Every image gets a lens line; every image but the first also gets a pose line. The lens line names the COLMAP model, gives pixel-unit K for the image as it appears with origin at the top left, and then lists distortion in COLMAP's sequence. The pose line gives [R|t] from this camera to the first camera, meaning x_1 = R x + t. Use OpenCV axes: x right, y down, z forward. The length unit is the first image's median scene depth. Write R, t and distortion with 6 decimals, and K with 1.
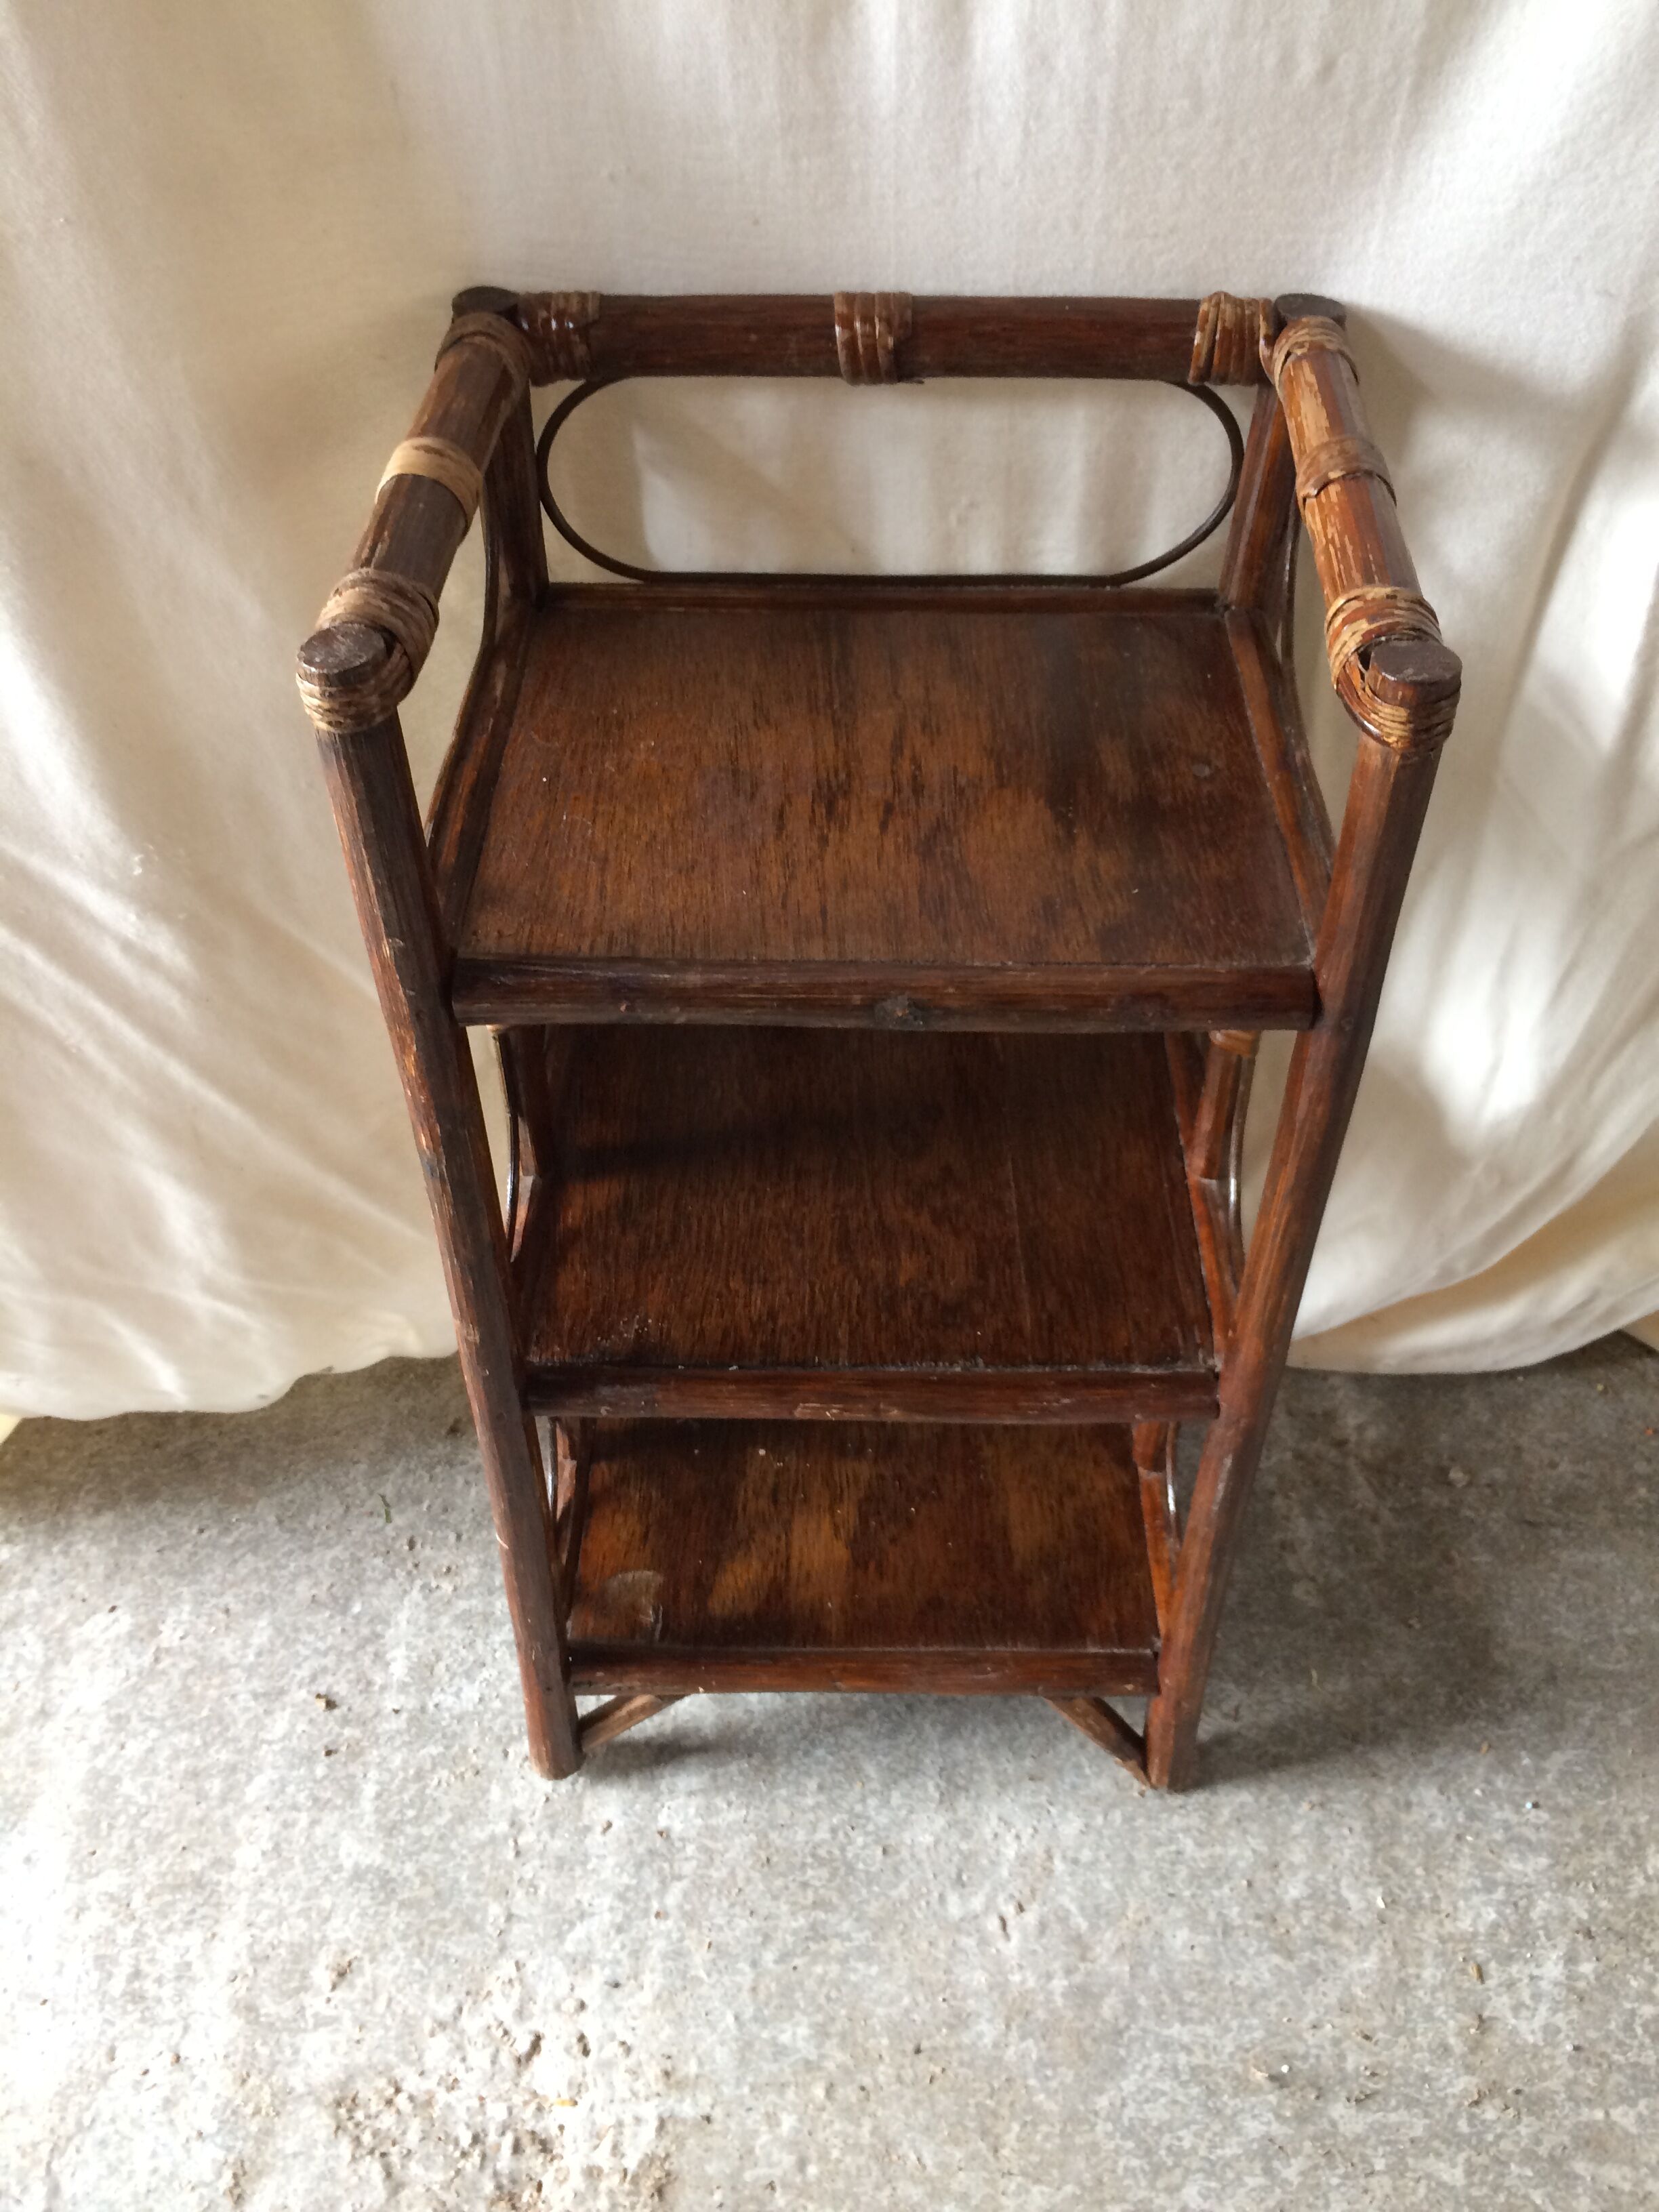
lens RADIAL K [[1908.9, 0, 832.4], [0, 1908.9, 1099.7], [0, 0, 1]] dist [0.071907, -0.092344]
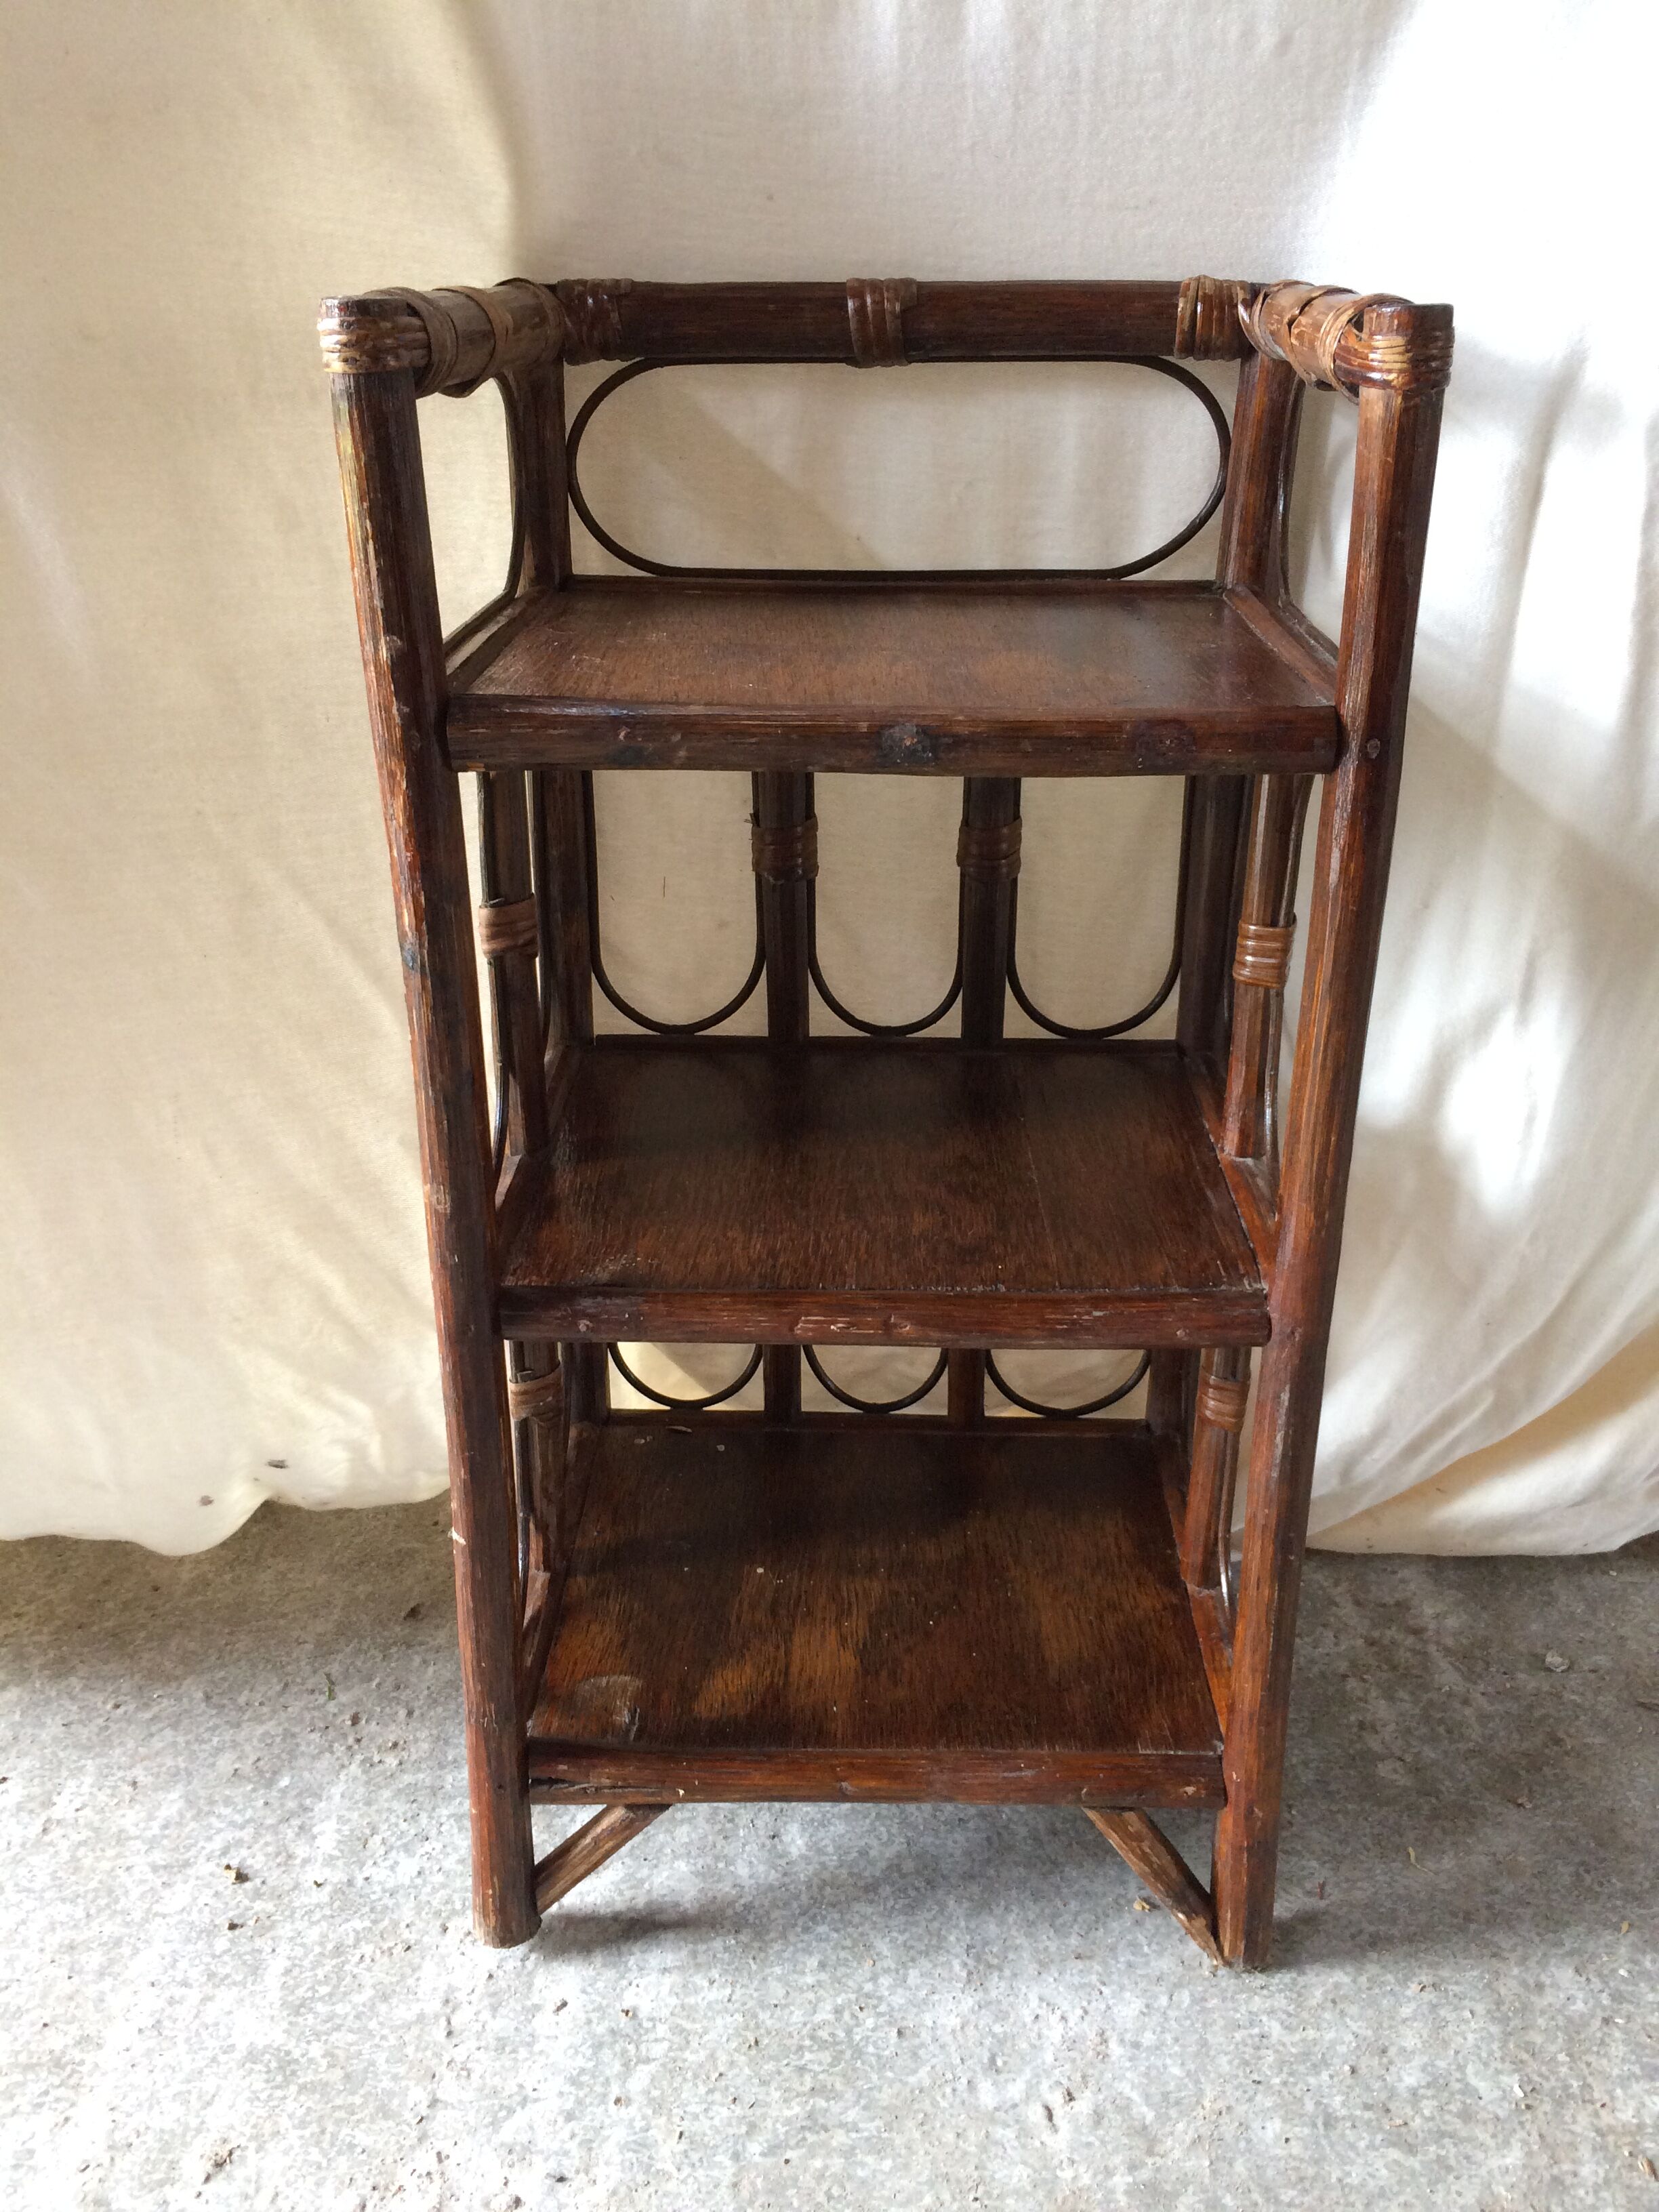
lens RADIAL K [[1908.9, 0, 828.0], [0, 1908.9, 1085.2], [0, 0, 1]] dist [0.071907, -0.092344]
pose [[0.999906, 0.004632, -0.012914, 0.005268], [-0.008747, 0.940414, -0.339918, 0.287619], [0.010570, 0.339999, 0.940366, 0.095499]]
